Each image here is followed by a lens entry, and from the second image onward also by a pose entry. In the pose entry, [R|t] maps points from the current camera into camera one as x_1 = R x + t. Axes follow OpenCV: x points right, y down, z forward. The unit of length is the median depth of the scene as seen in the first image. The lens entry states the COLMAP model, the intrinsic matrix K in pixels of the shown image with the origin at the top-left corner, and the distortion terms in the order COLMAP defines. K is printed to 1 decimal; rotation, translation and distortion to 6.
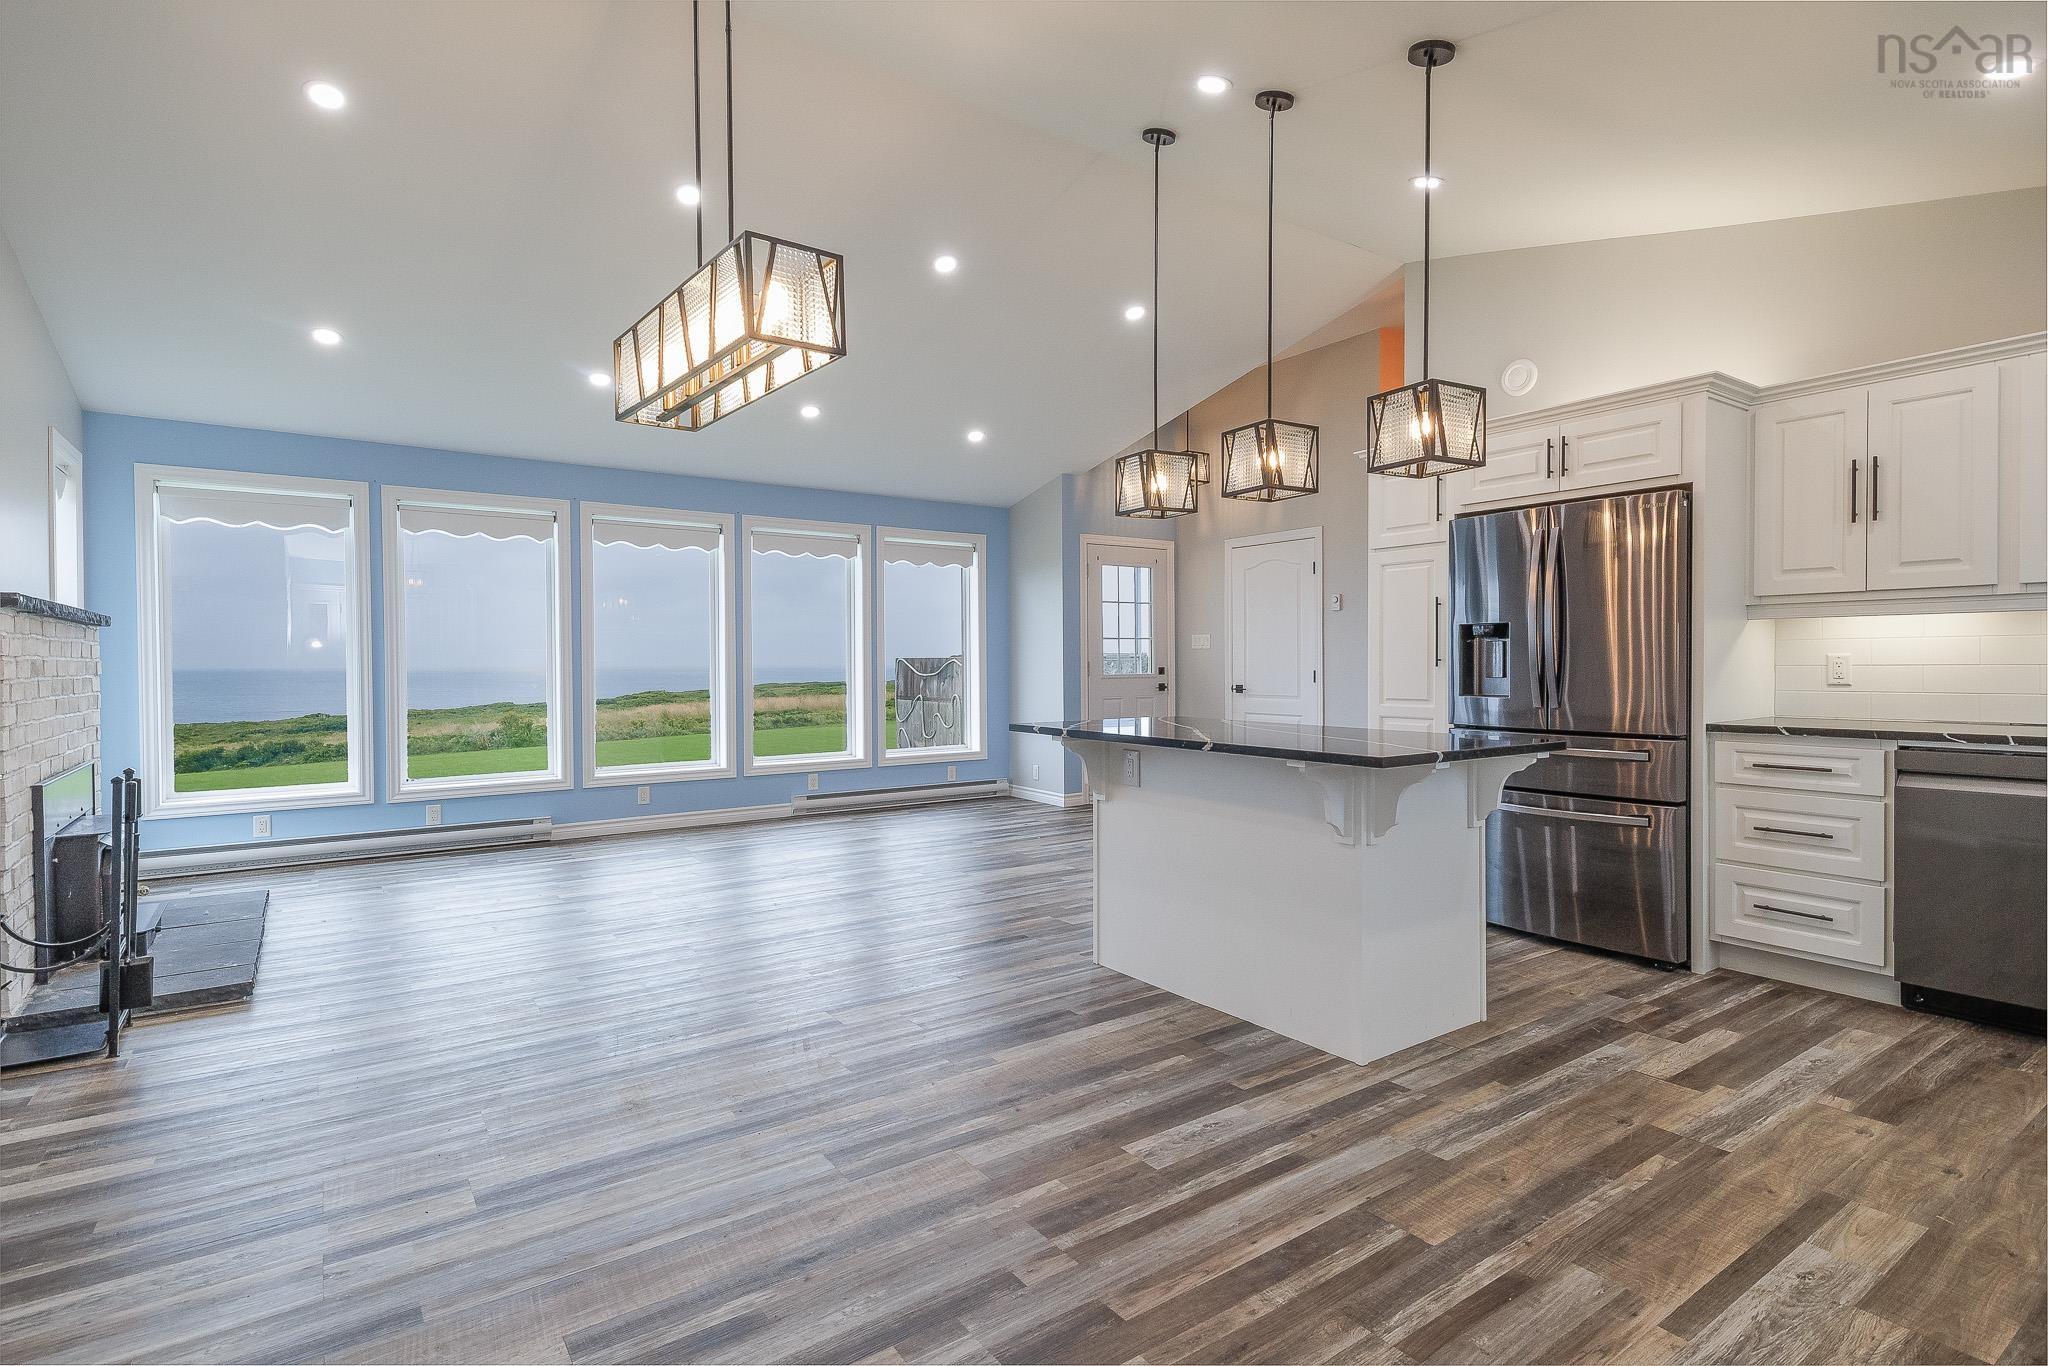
lens RADIAL K [[1003.6, 0, 1031.4], [0, 1003.6, 675.8], [0, 0, 1]] dist [0.025028, -0.009379]
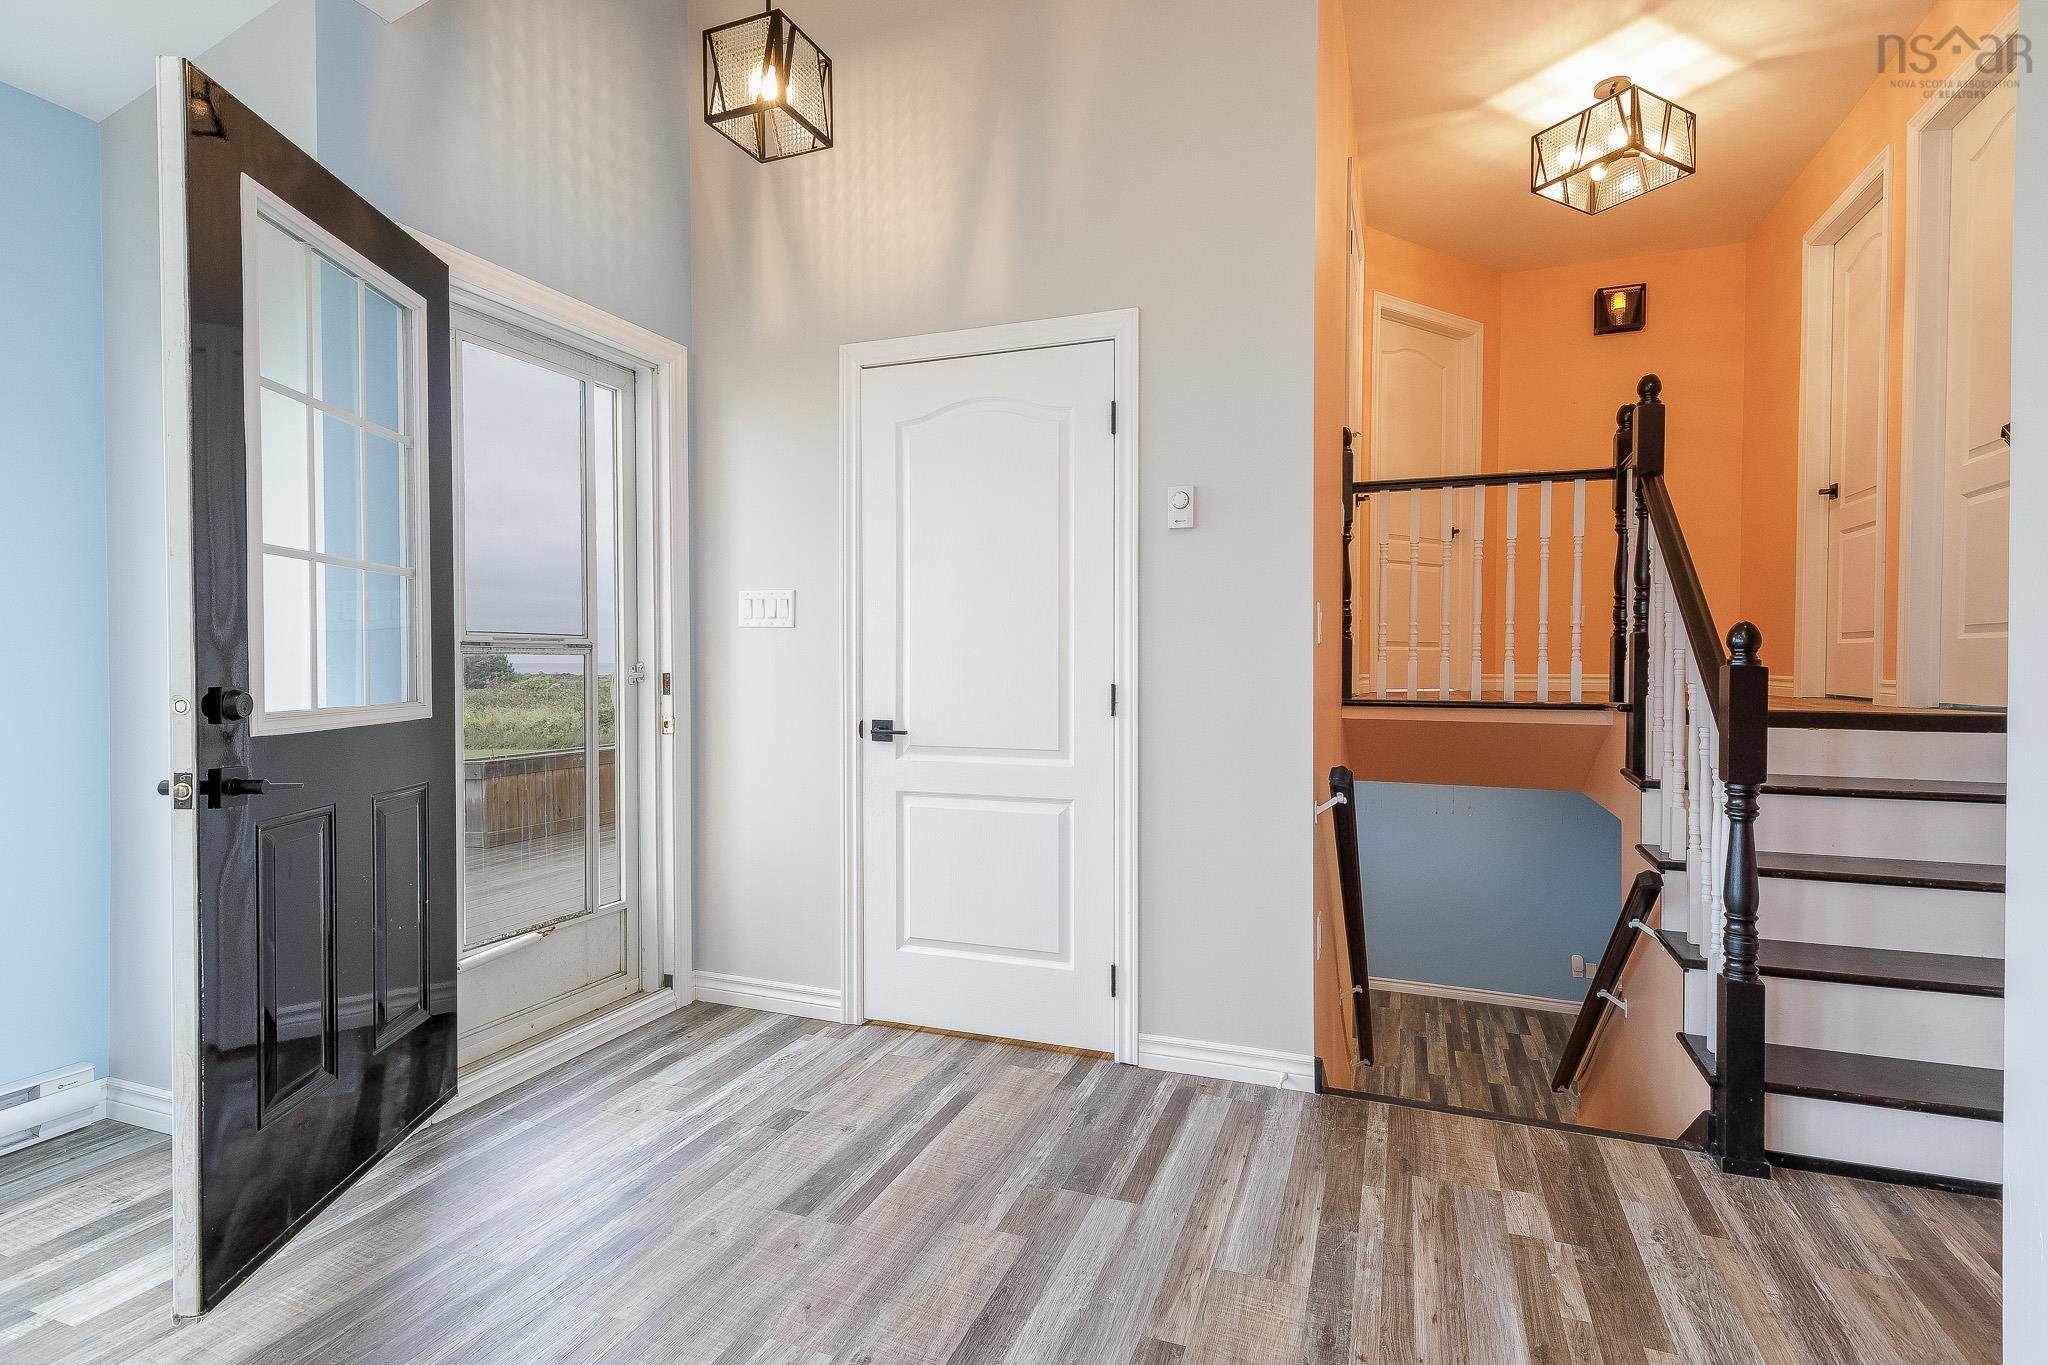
lens RADIAL K [[1003.6, 0, 1026.0], [0, 1003.6, 672.1], [0, 0, 1]] dist [0.025028, -0.009379]
pose [[0.829680, -0.000968, 0.558238, 0.097649], [0.003073, 0.999991, -0.002833, -0.023576], [-0.558231, 0.004066, 0.829676, 1.757768]]
